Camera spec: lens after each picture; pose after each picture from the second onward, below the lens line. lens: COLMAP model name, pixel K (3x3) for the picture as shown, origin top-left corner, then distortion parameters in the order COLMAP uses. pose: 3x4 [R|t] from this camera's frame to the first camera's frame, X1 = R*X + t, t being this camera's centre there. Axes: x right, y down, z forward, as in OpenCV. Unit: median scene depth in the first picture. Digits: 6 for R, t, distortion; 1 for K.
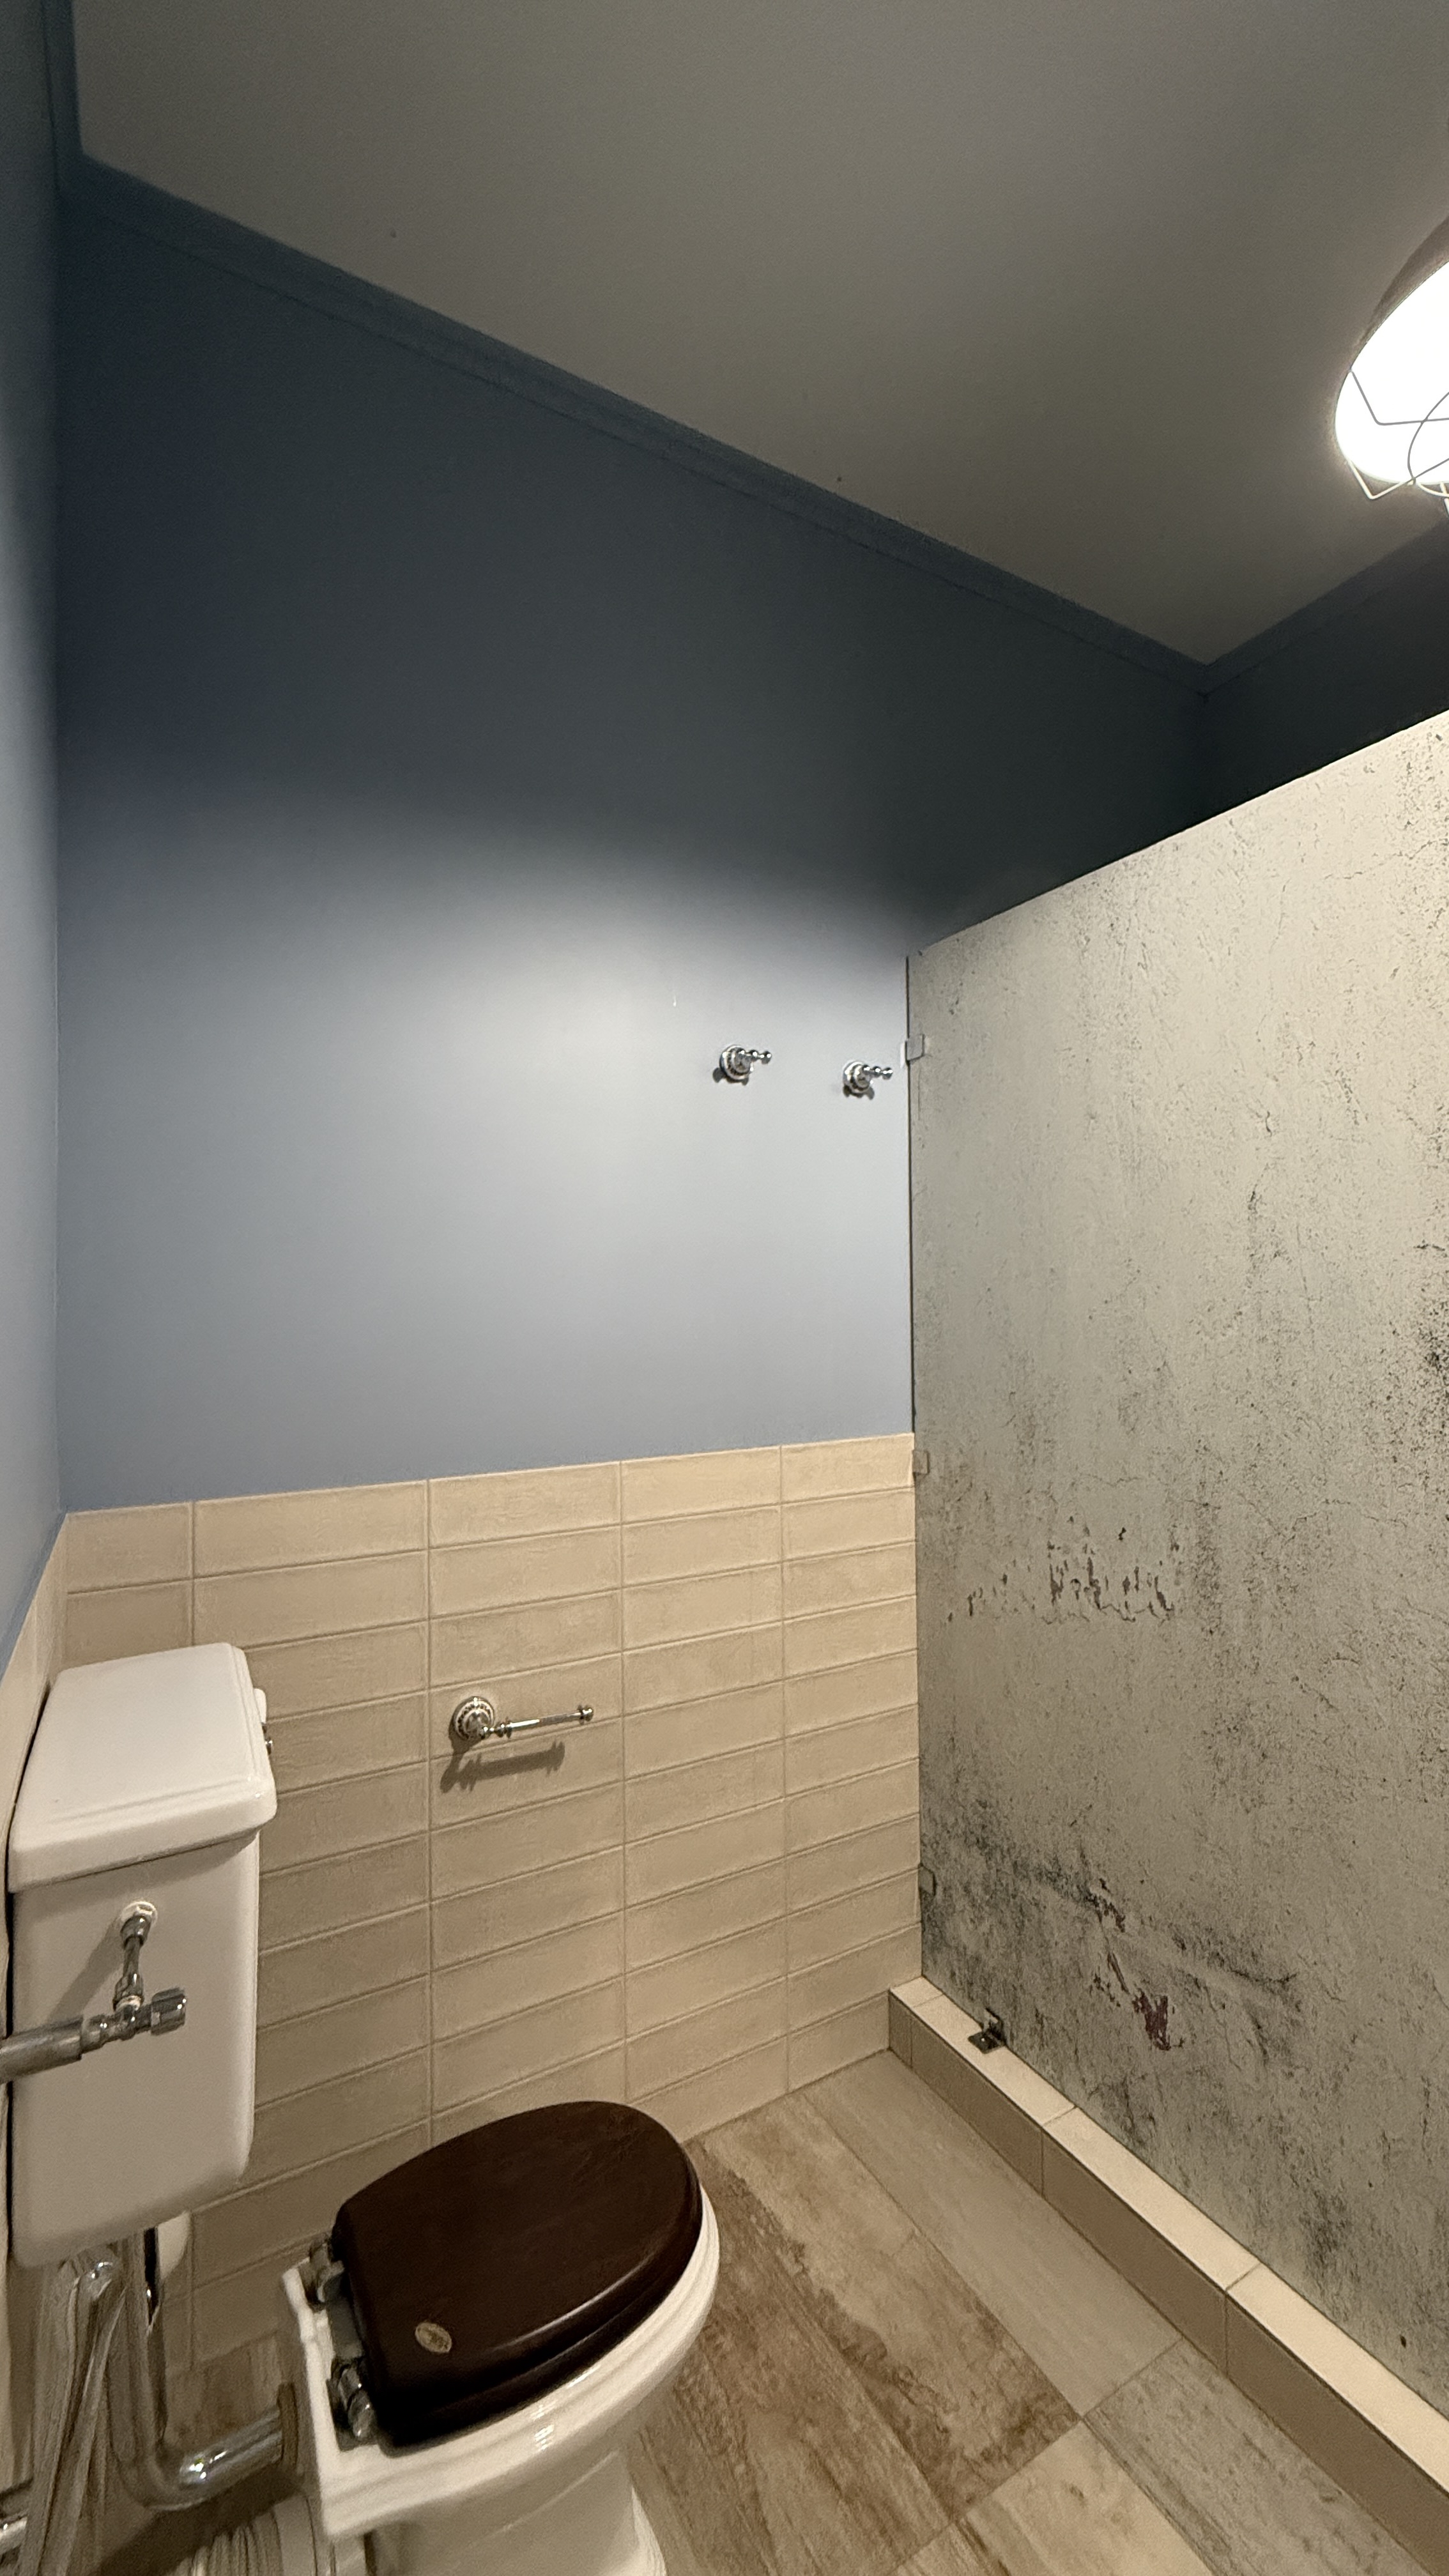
lens RADIAL K [[1029.8, 0, 731.5], [0, 1029.8, 1281.1], [0, 0, 1]] dist [-0.000193, 0.000264]
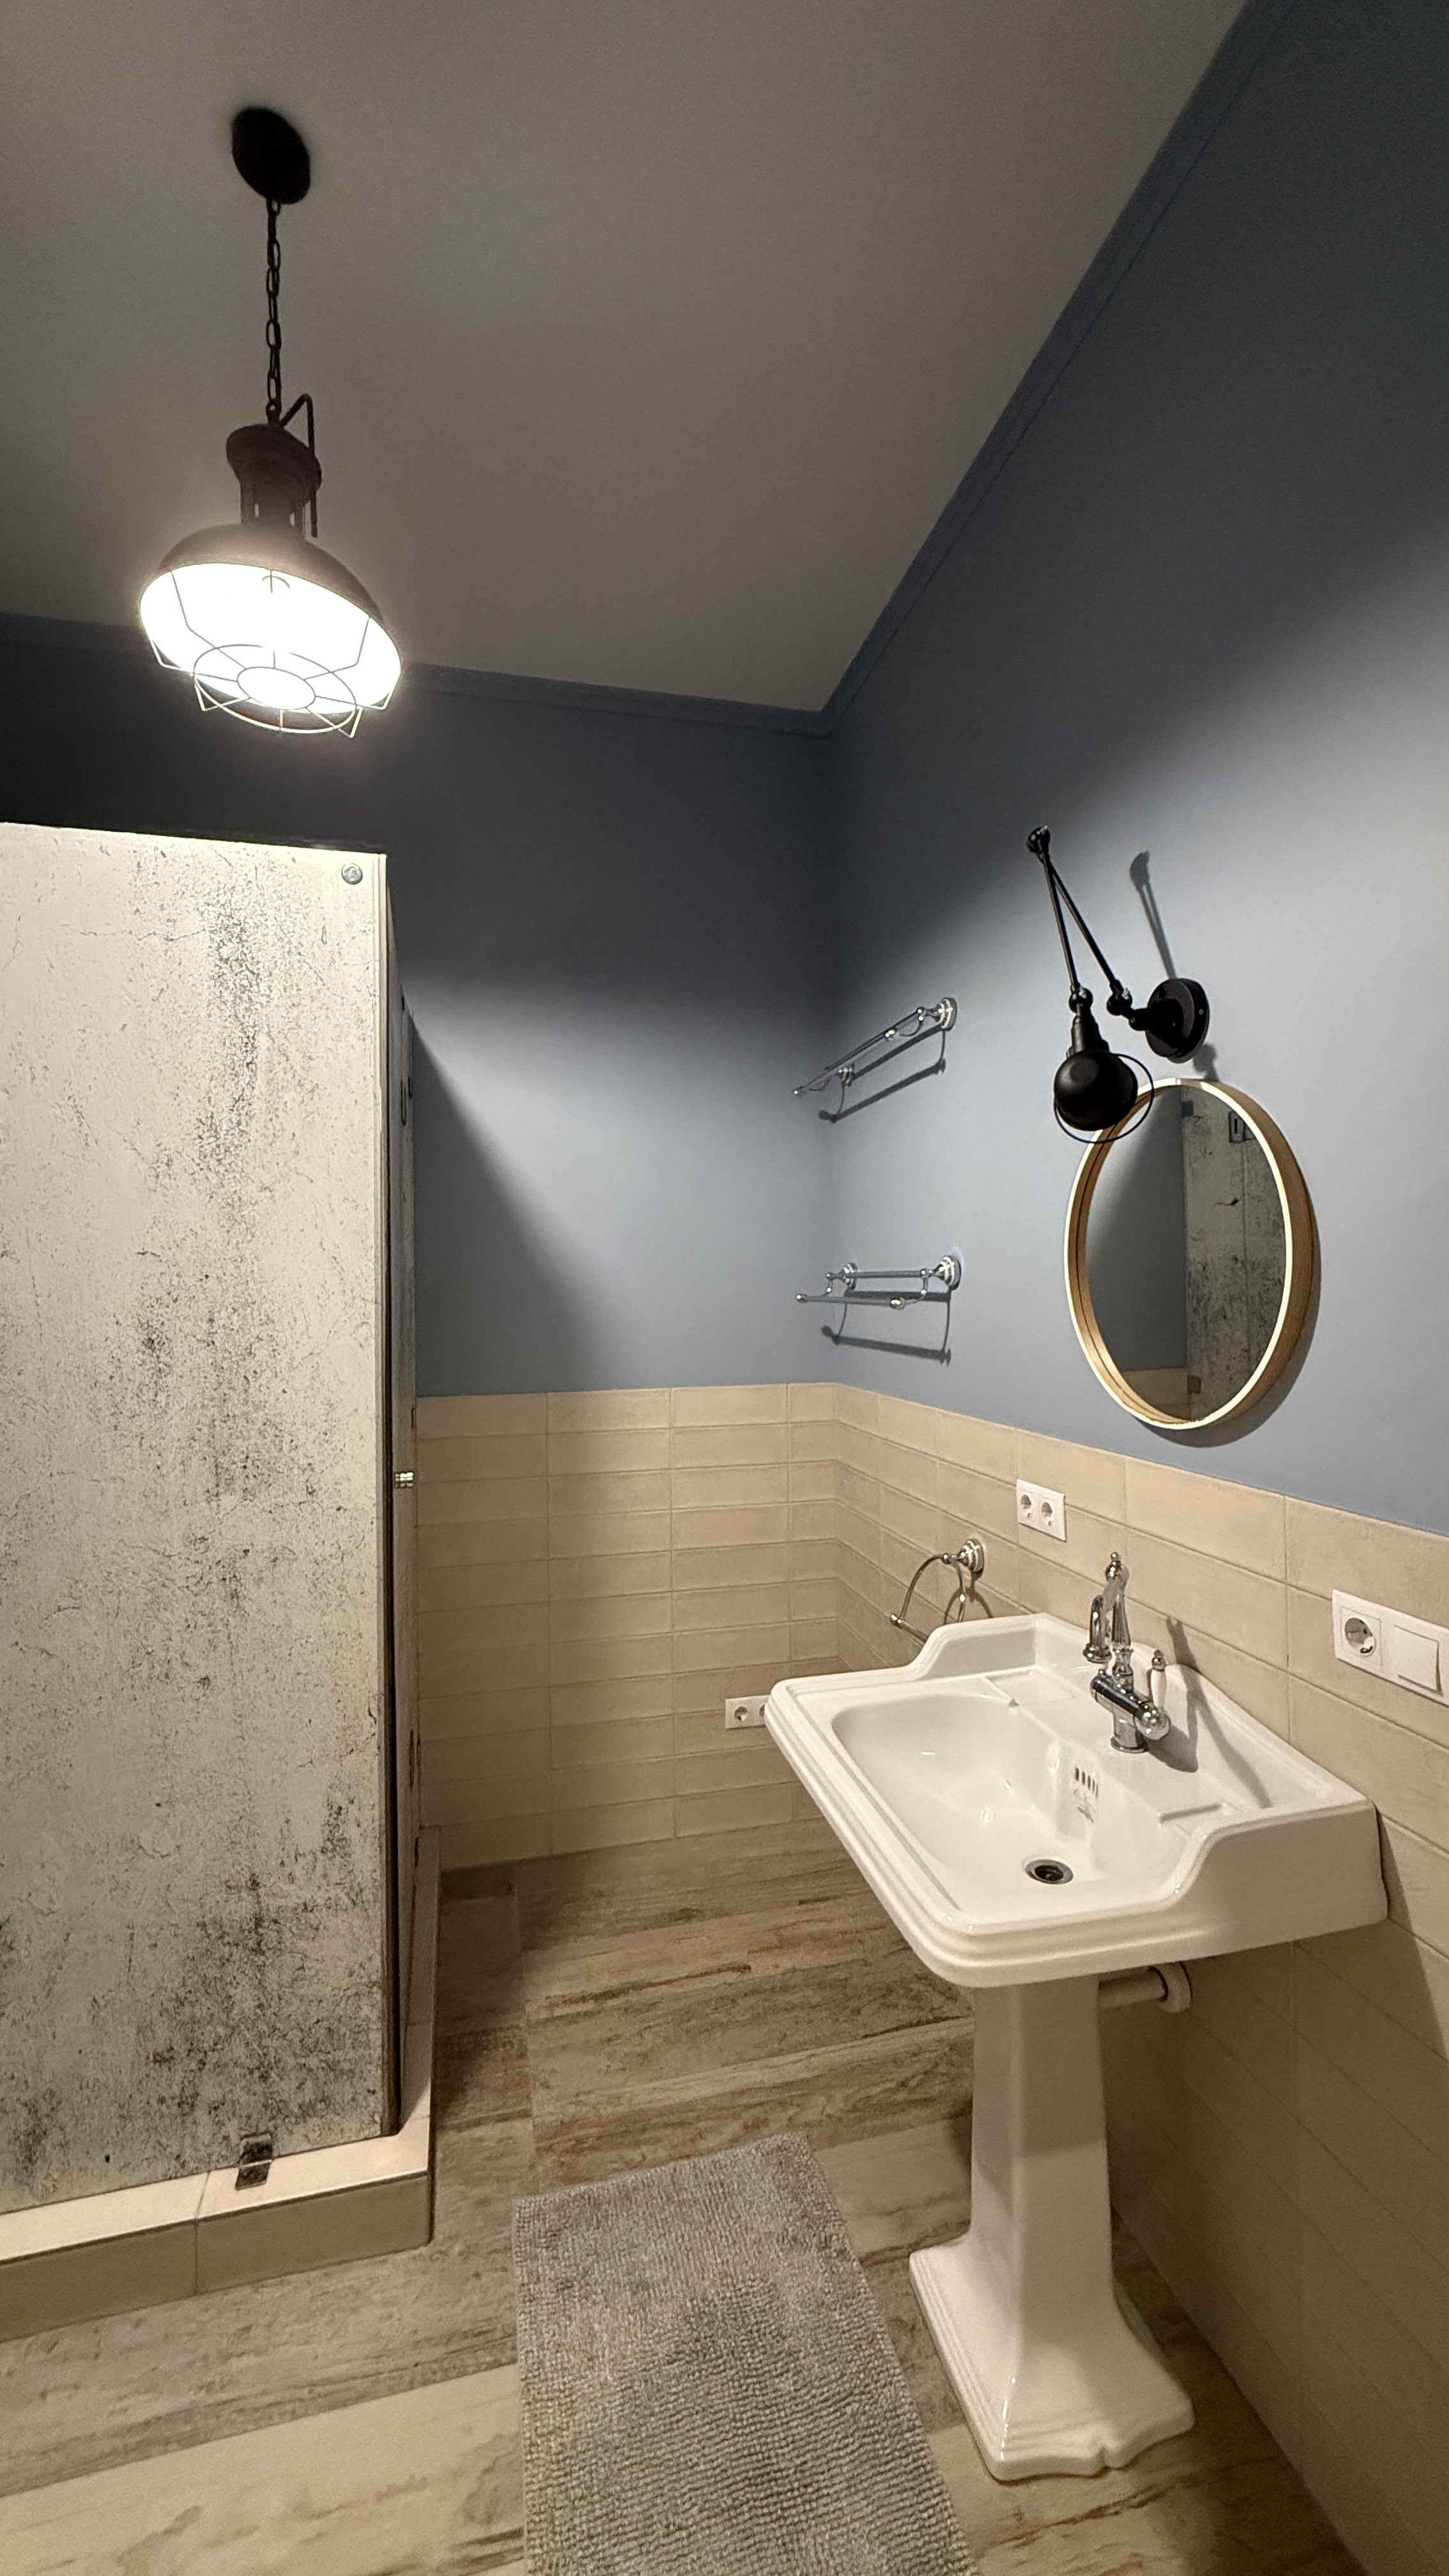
lens RADIAL K [[1029.8, 0, 726.9], [0, 1029.8, 1286.7], [0, 0, 1]] dist [-0.000193, 0.000264]
pose [[0.275926, 0.008225, 0.961144, -0.279724], [-0.010076, 0.999933, -0.005664, 0.006053], [-0.961126, -0.008122, 0.275990, -0.020546]]
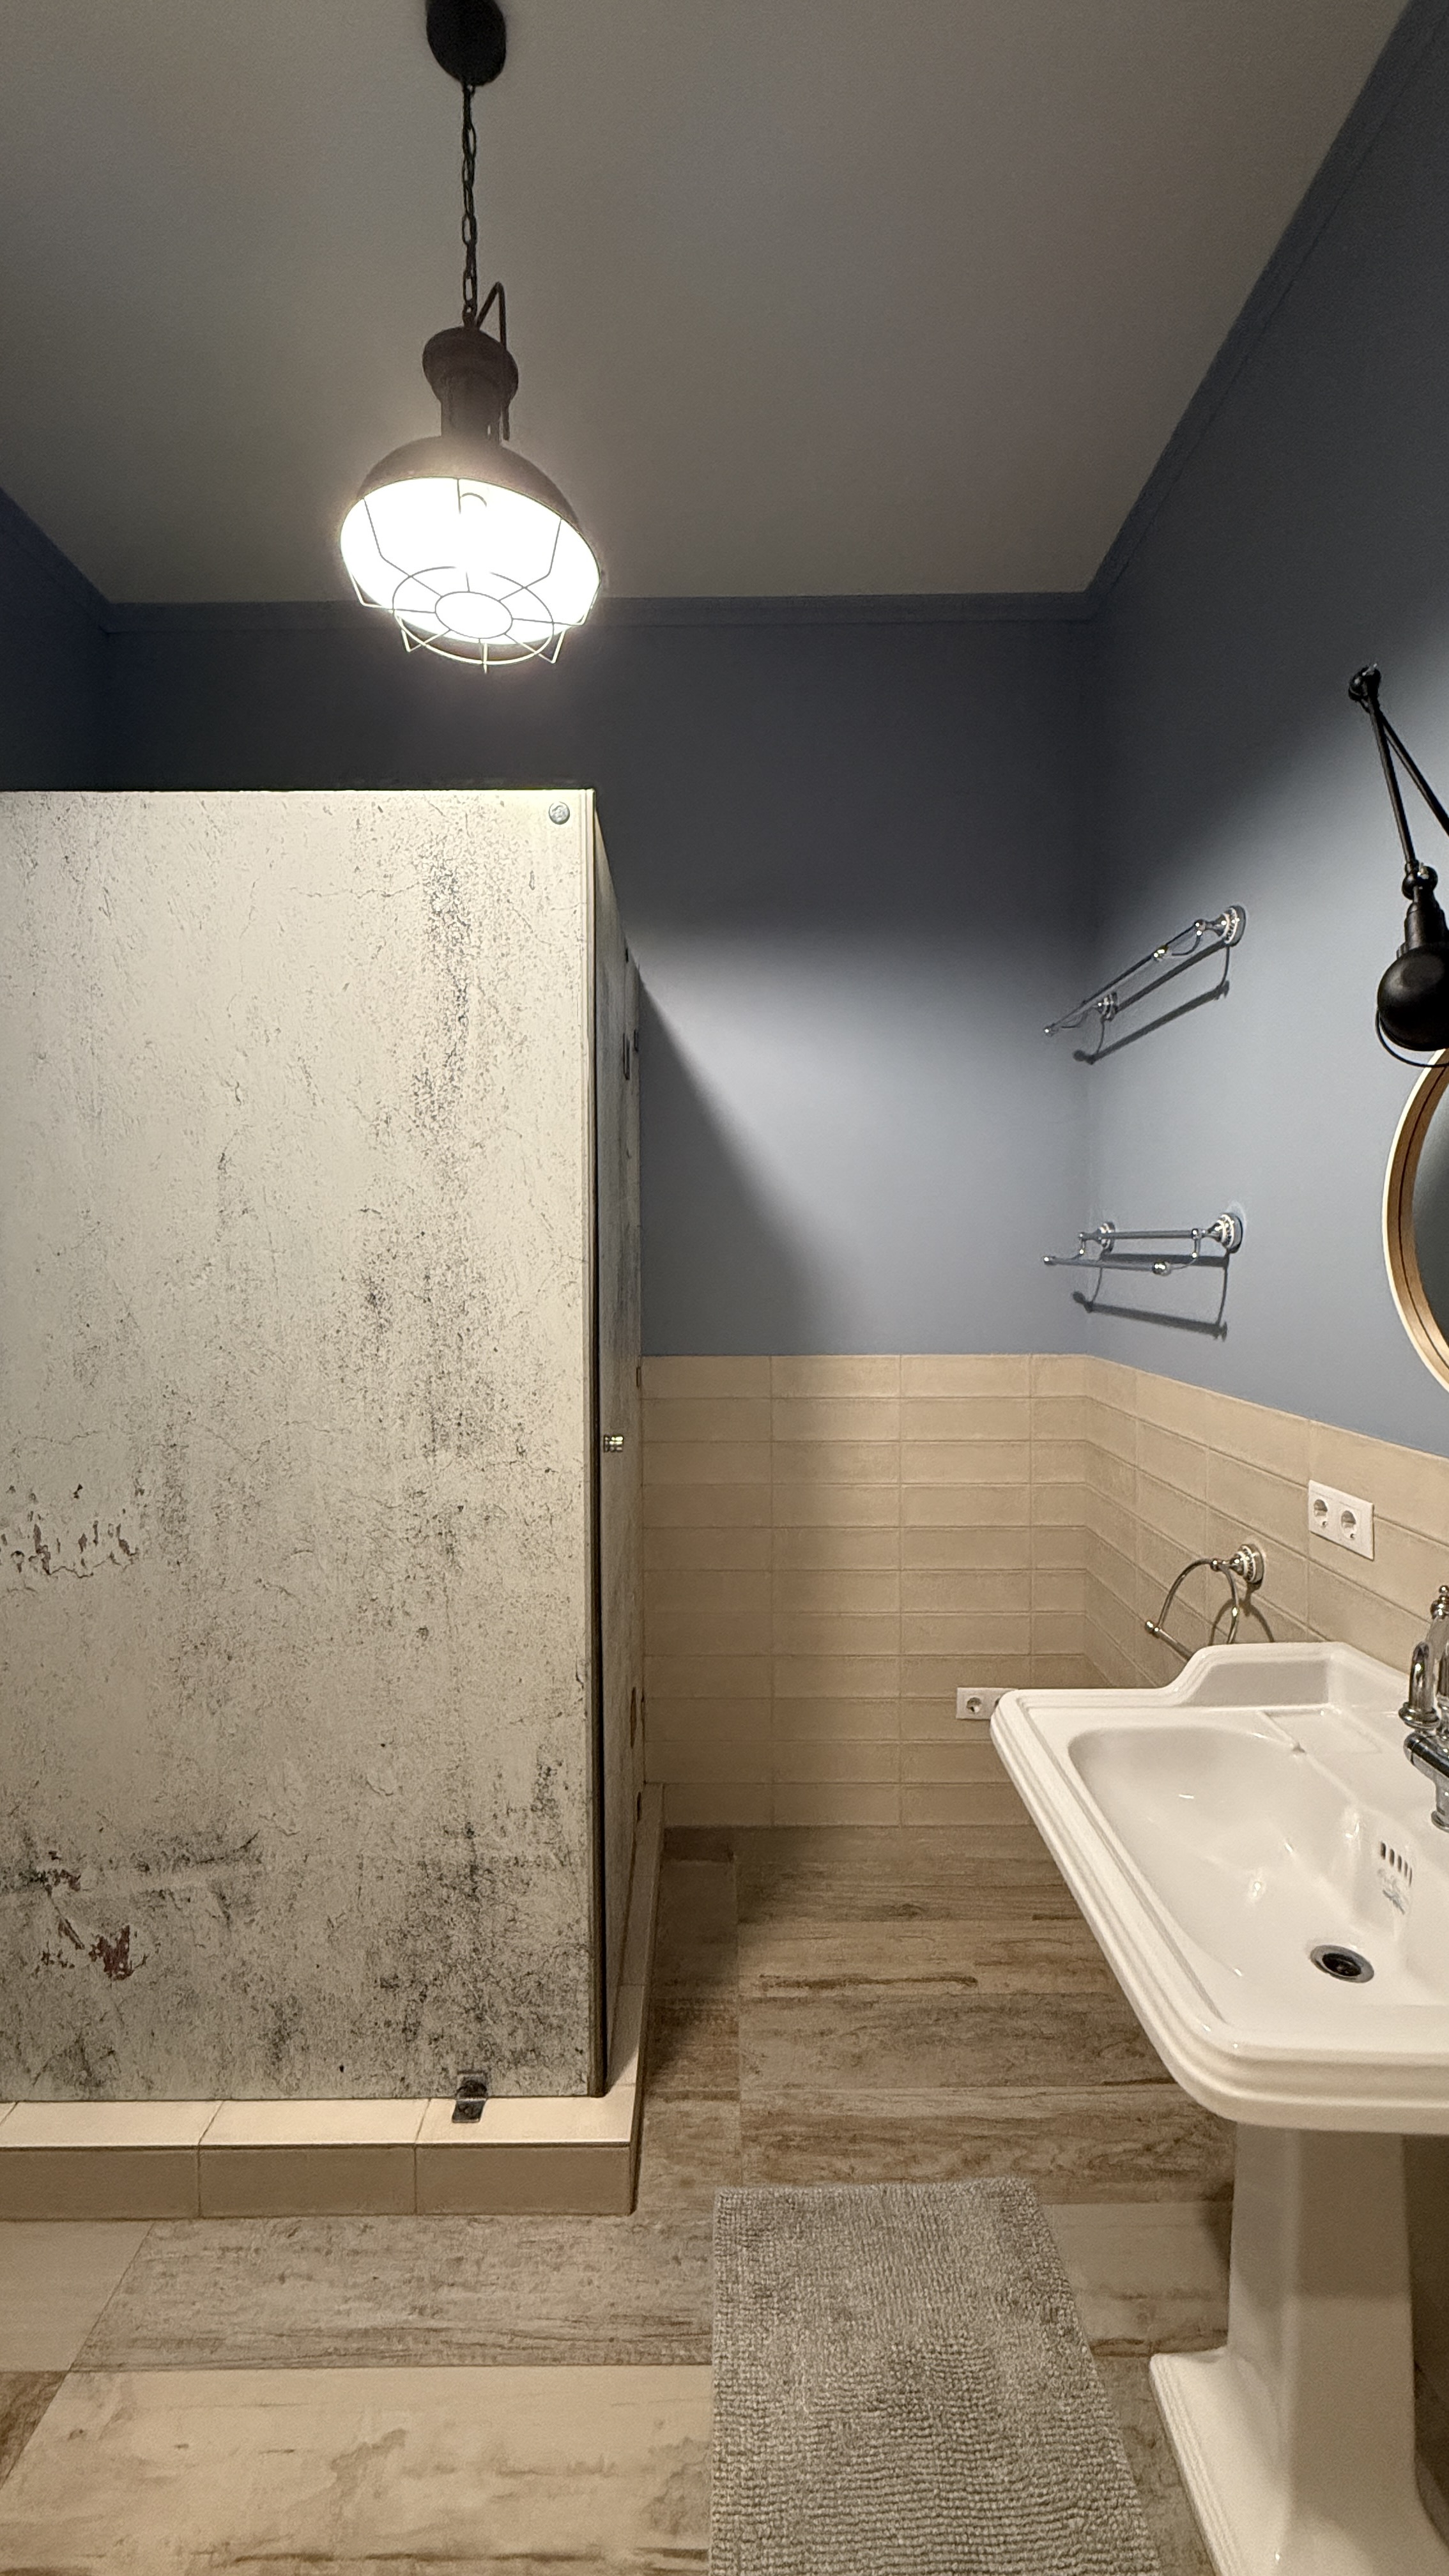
lens RADIAL K [[1029.8, 0, 726.6], [0, 1029.8, 1283.3], [0, 0, 1]] dist [-0.000193, 0.000264]
pose [[0.497299, -0.020390, 0.867340, -0.175233], [-0.017726, 0.999276, 0.033655, 0.004658], [-0.867398, -0.032111, 0.496577, -0.015073]]
